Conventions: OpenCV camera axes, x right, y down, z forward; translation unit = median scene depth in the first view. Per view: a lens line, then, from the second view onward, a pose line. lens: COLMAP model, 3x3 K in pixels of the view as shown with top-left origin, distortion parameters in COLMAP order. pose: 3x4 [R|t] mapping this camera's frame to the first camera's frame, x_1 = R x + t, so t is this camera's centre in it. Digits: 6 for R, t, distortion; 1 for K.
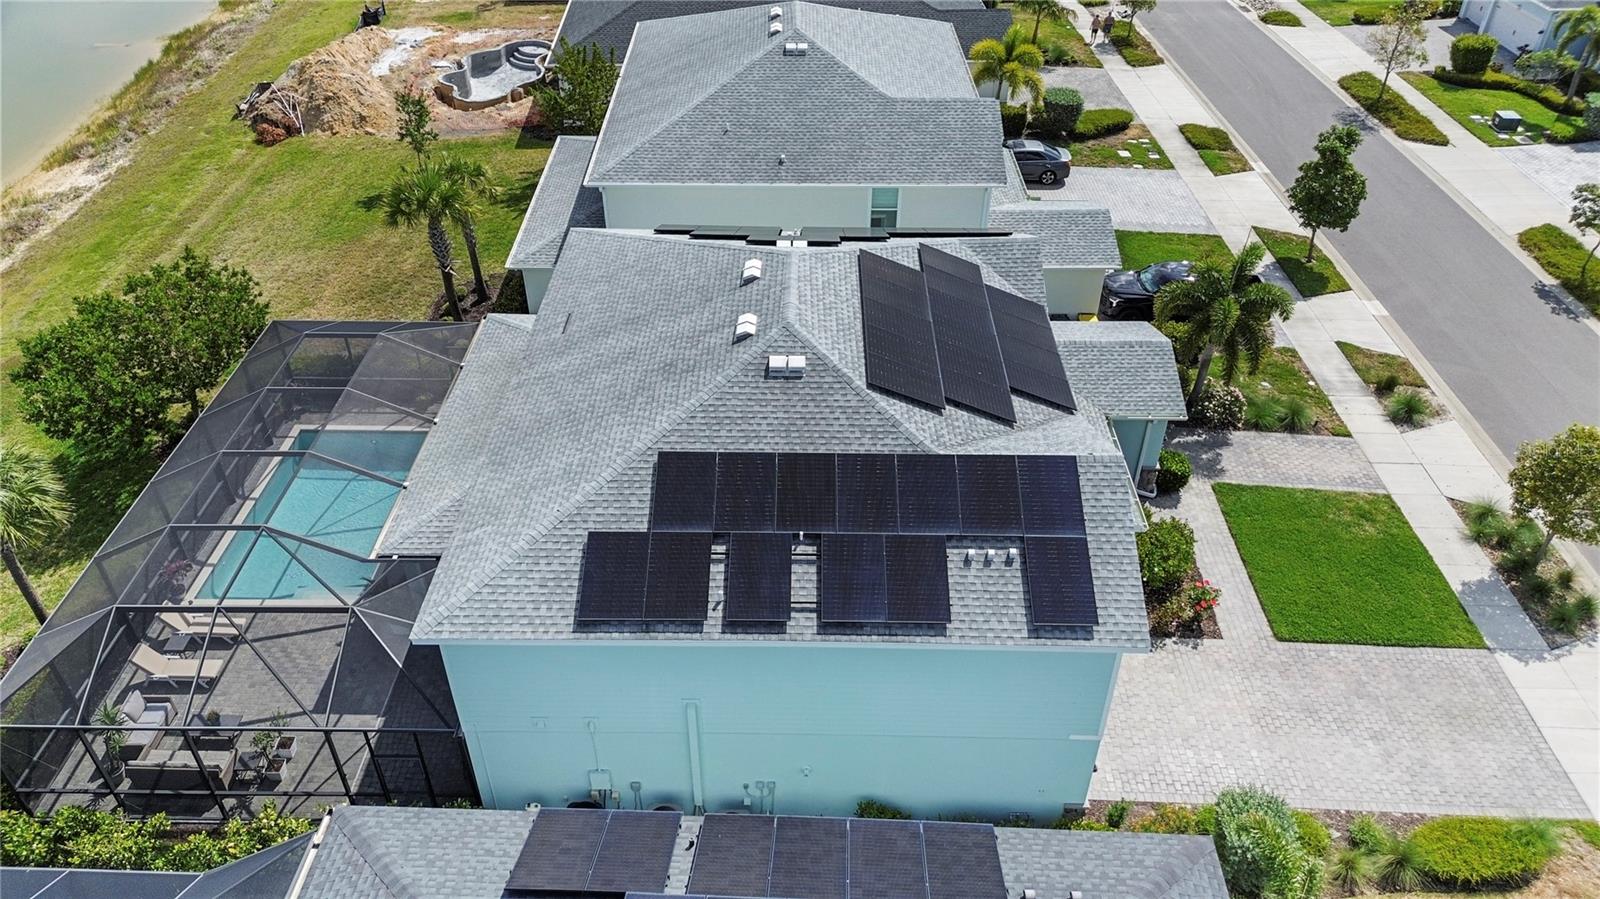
lens RADIAL K [[1129.3, 0, 782.1], [0, 1129.3, 438.1], [0, 0, 1]] dist [0.065699, -0.077927]
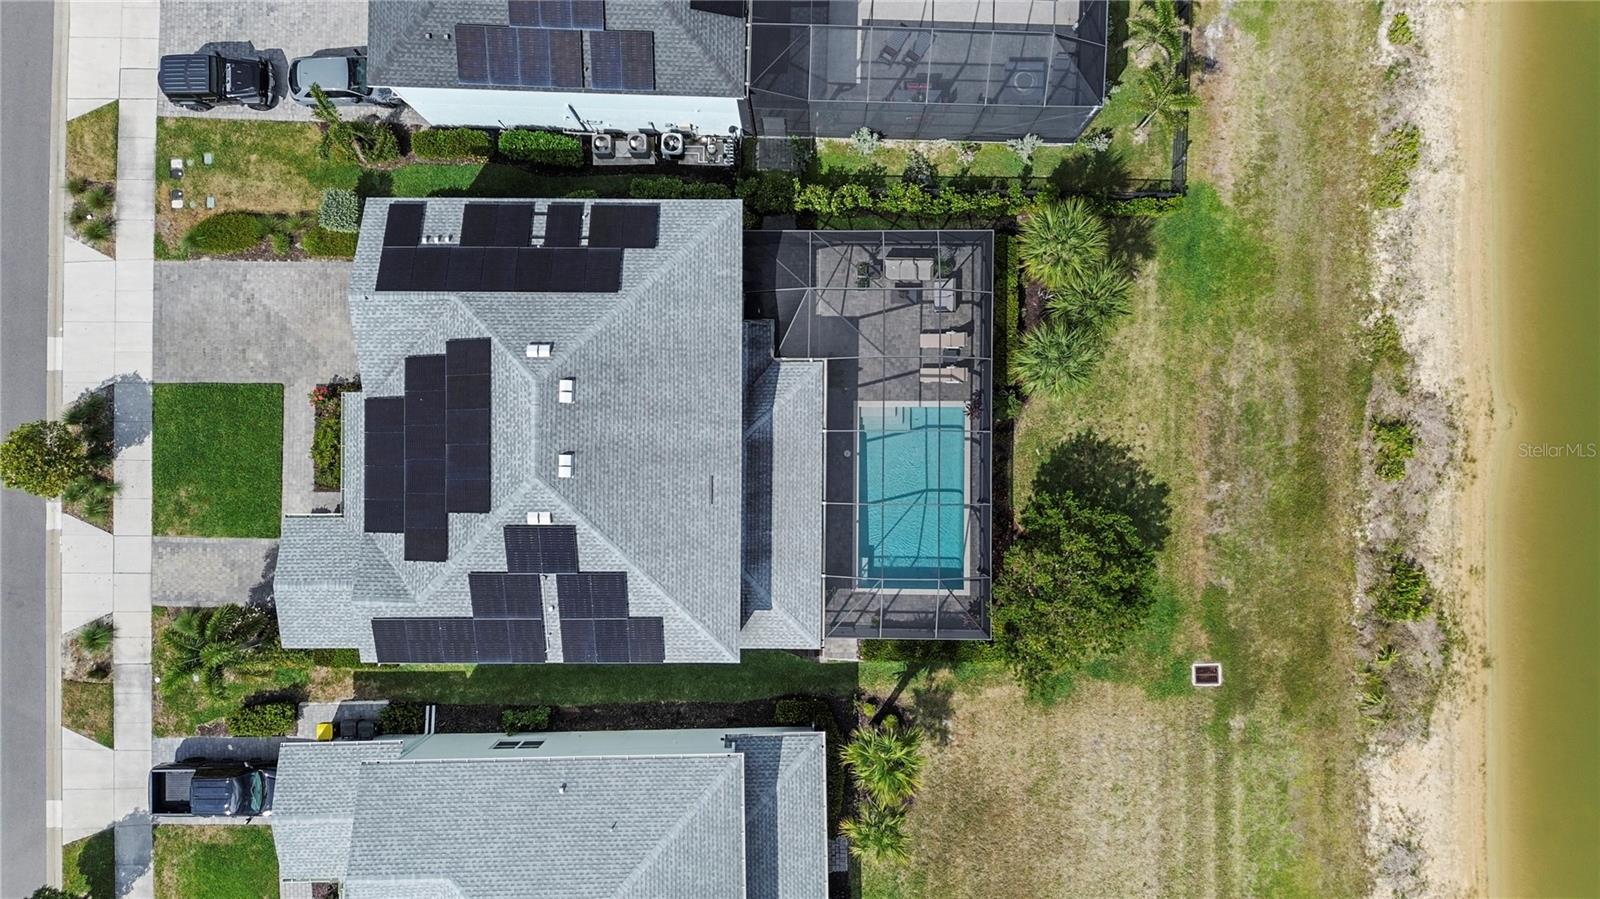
lens RADIAL K [[1129.3, 0, 782.1], [0, 1129.3, 438.1], [0, 0, 1]] dist [0.065699, -0.077927]
pose [[-0.999629, 0.023375, 0.013970, -0.356944], [-0.002572, -0.591761, 0.806109, -1.422463], [0.027110, 0.805774, 0.591602, 0.156122]]
